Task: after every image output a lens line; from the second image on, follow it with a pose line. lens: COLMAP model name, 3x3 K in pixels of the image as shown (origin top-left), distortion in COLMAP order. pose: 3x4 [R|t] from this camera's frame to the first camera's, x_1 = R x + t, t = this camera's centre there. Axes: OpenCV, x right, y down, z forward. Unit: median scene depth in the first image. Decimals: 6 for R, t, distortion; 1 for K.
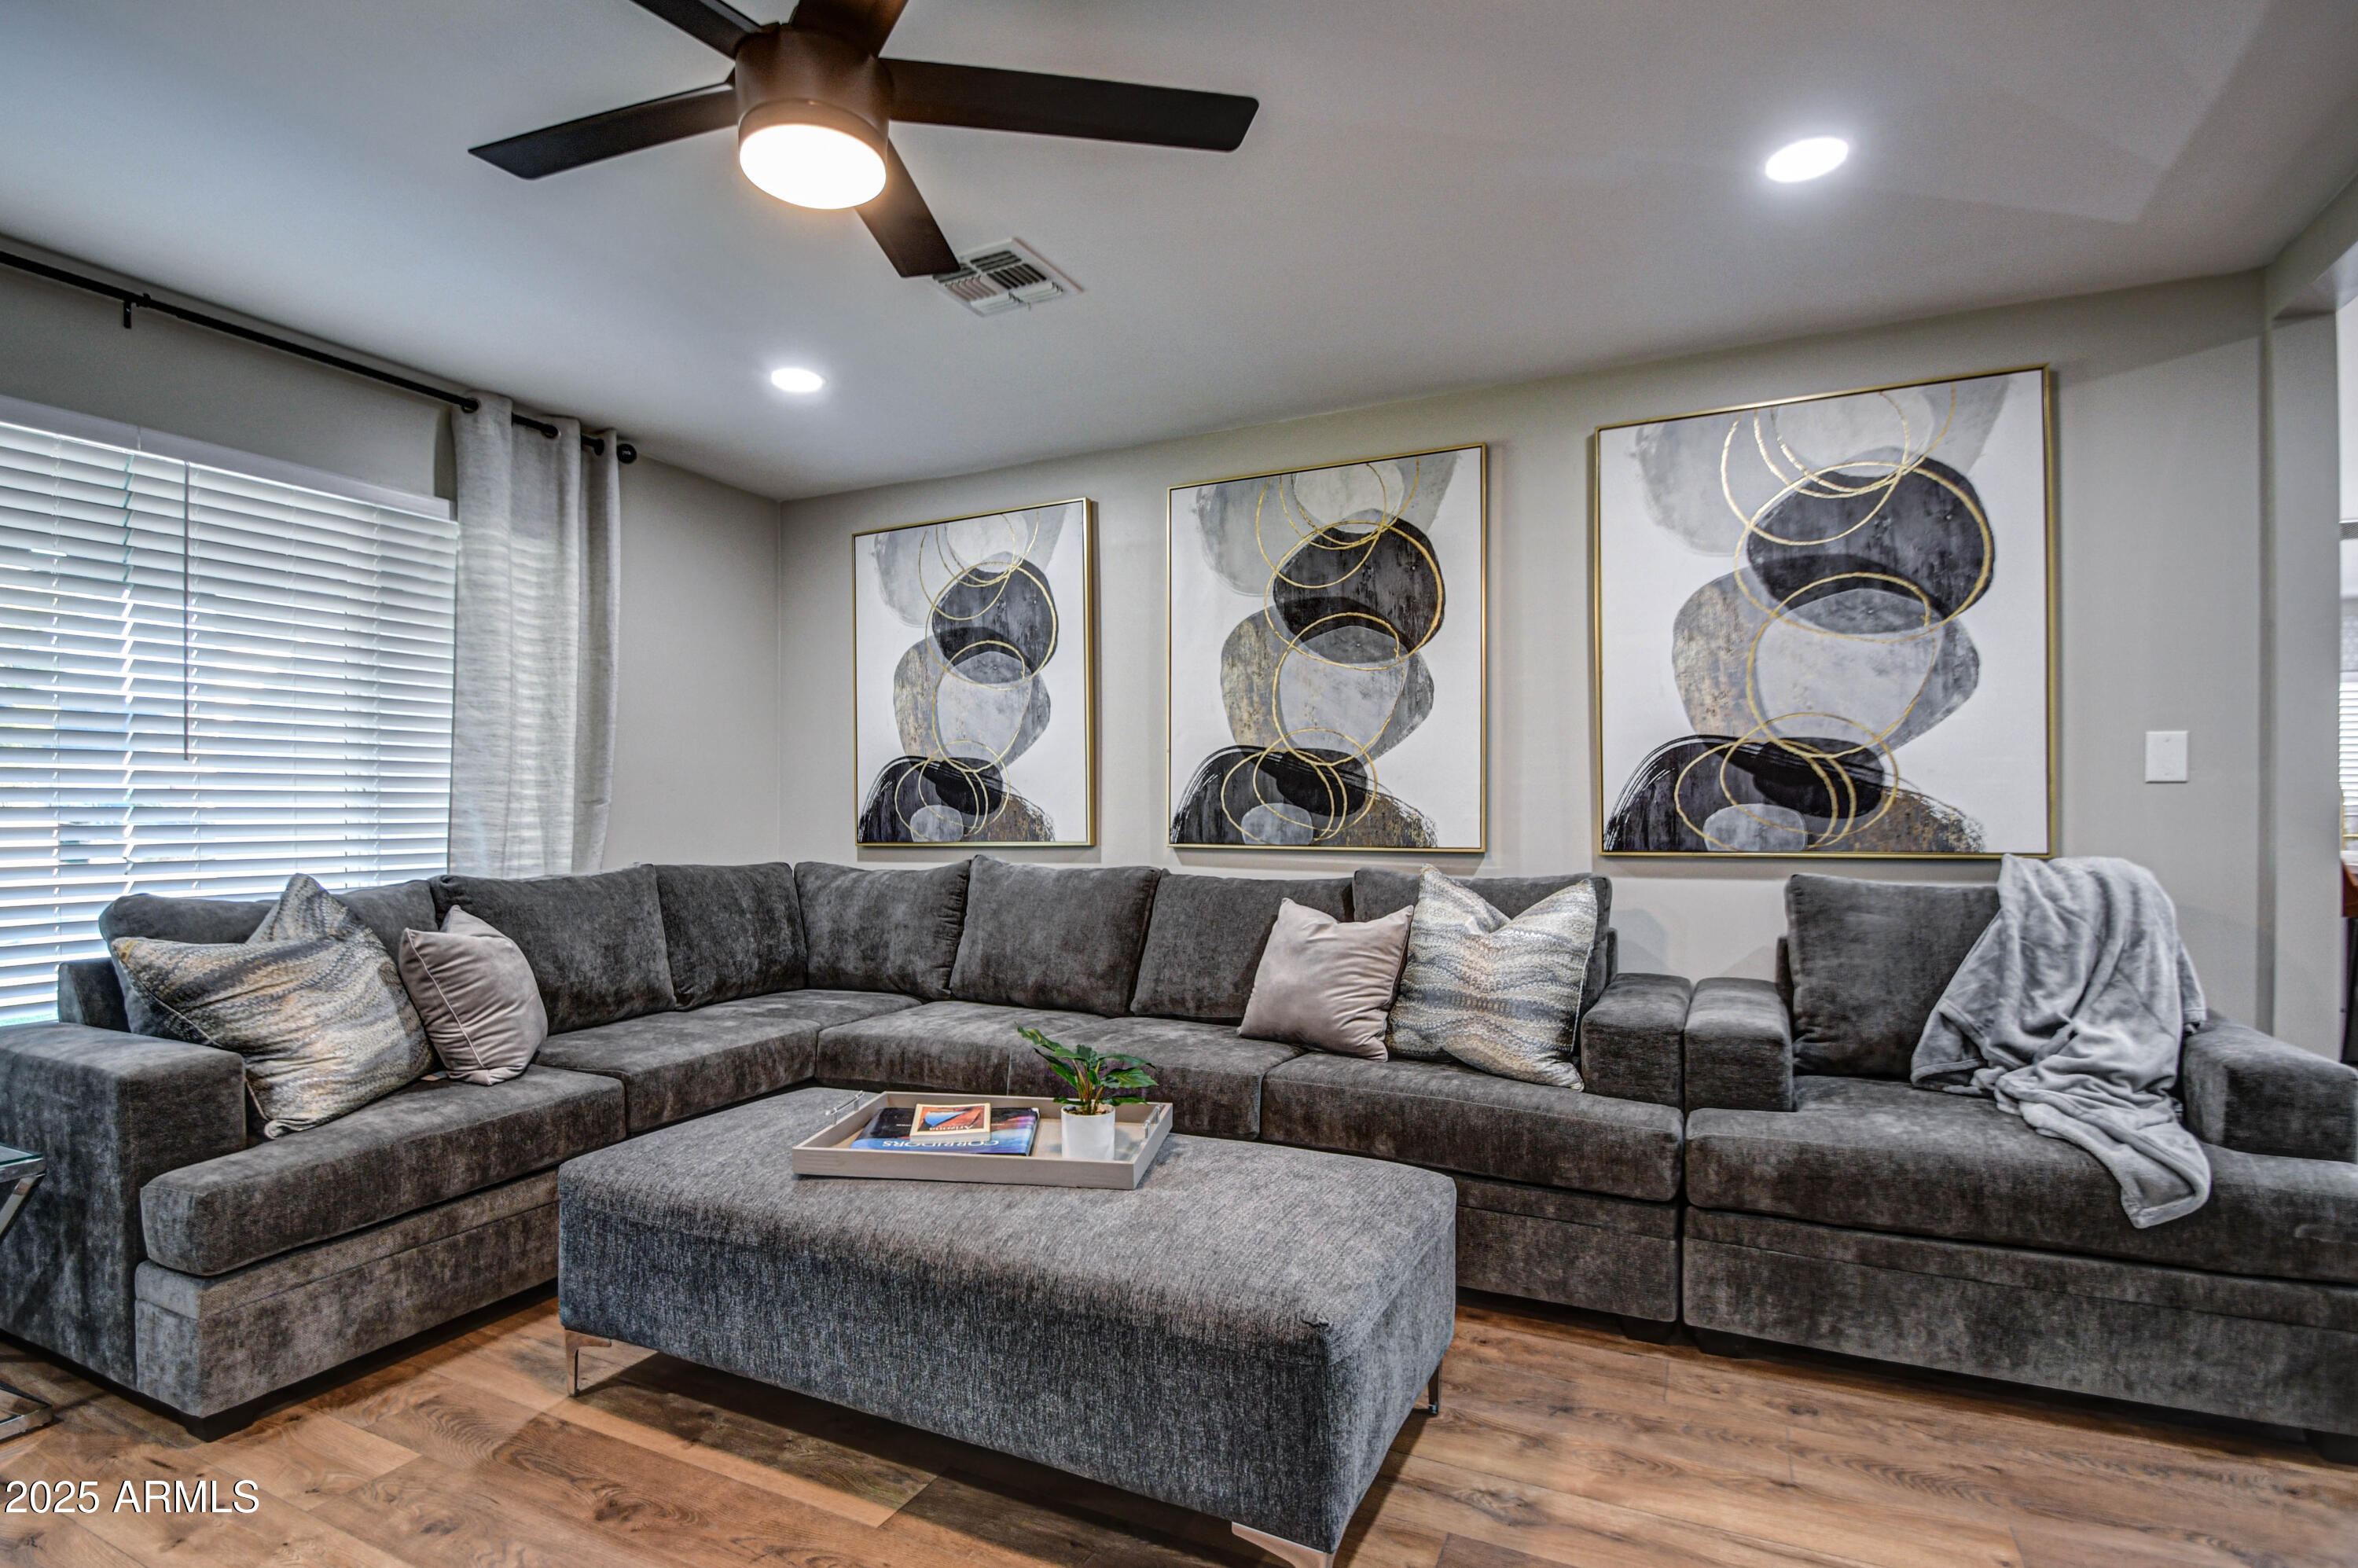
lens RADIAL K [[1137.8, 0, 1098.3], [0, 1137.8, 808.3], [0, 0, 1]] dist [0.005241, -0.017208]
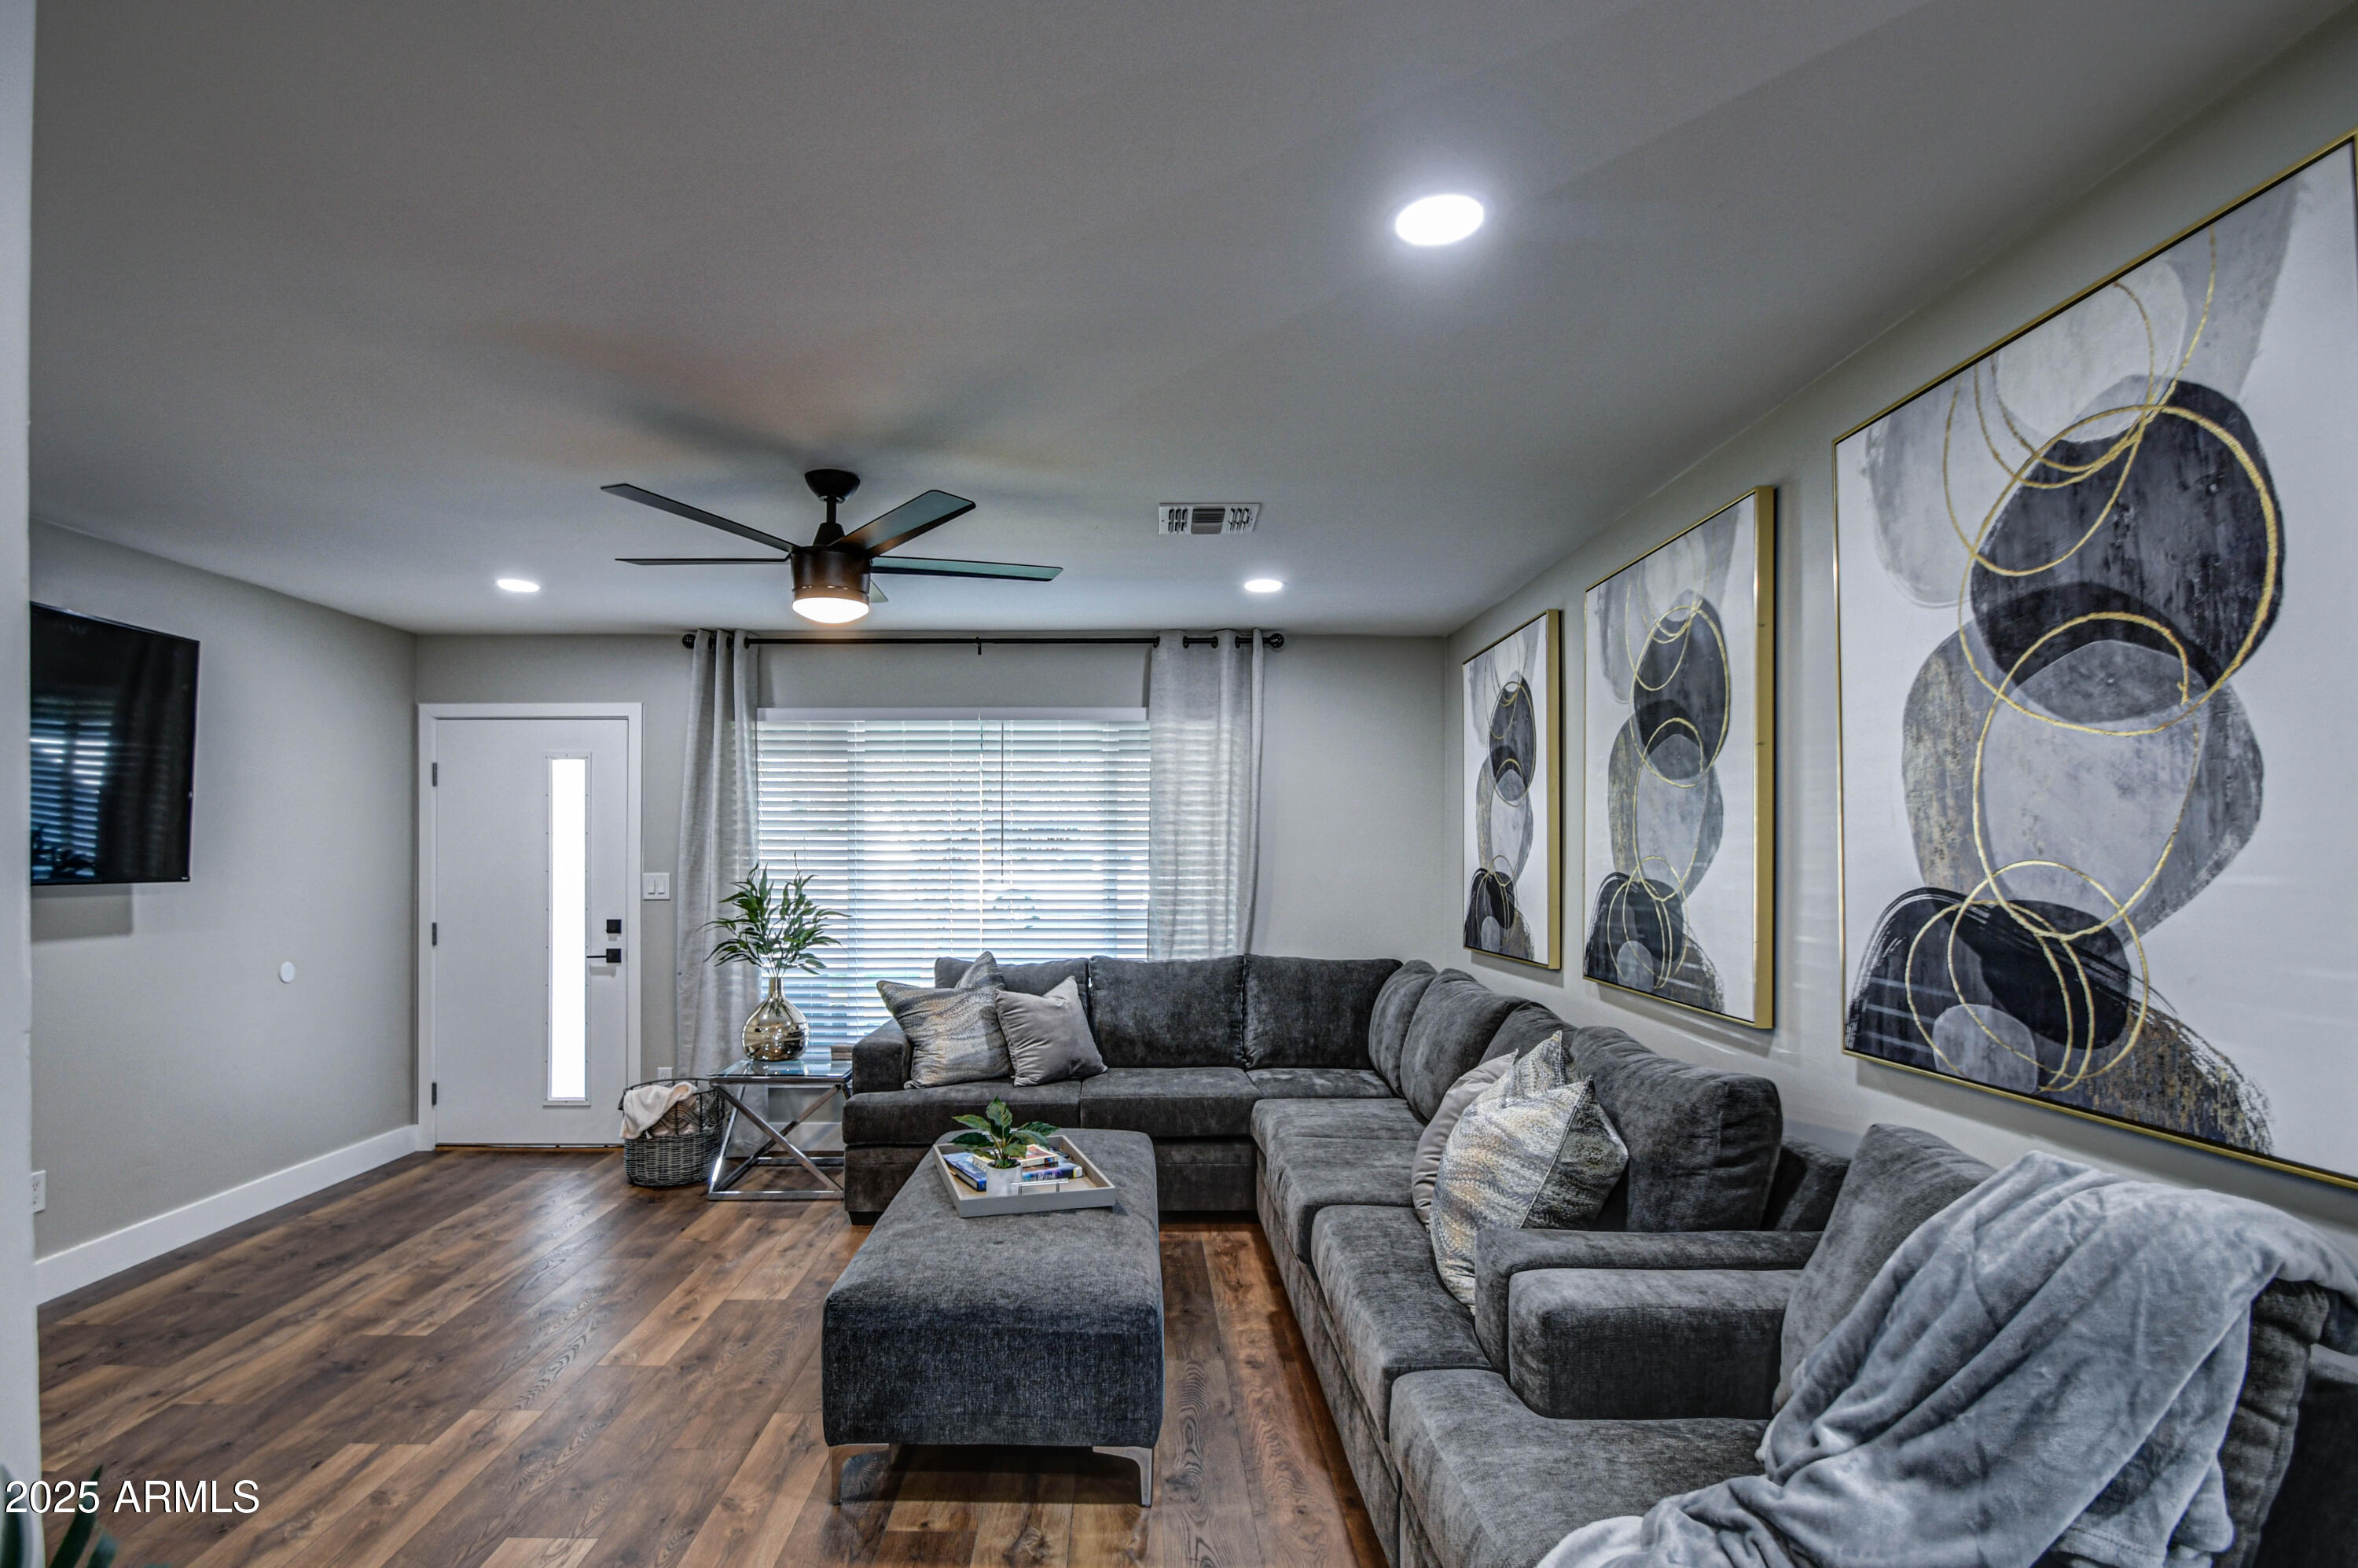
lens RADIAL K [[1123.0, 0, 1128.8], [0, 1123.0, 853.2], [0, 0, 1]] dist [0.003512, -0.015211]
pose [[0.481713, -0.003640, -0.876322, 0.914602], [0.000551, 0.999992, -0.003850, -0.086417], [0.876329, 0.001372, 0.481711, 0.315942]]
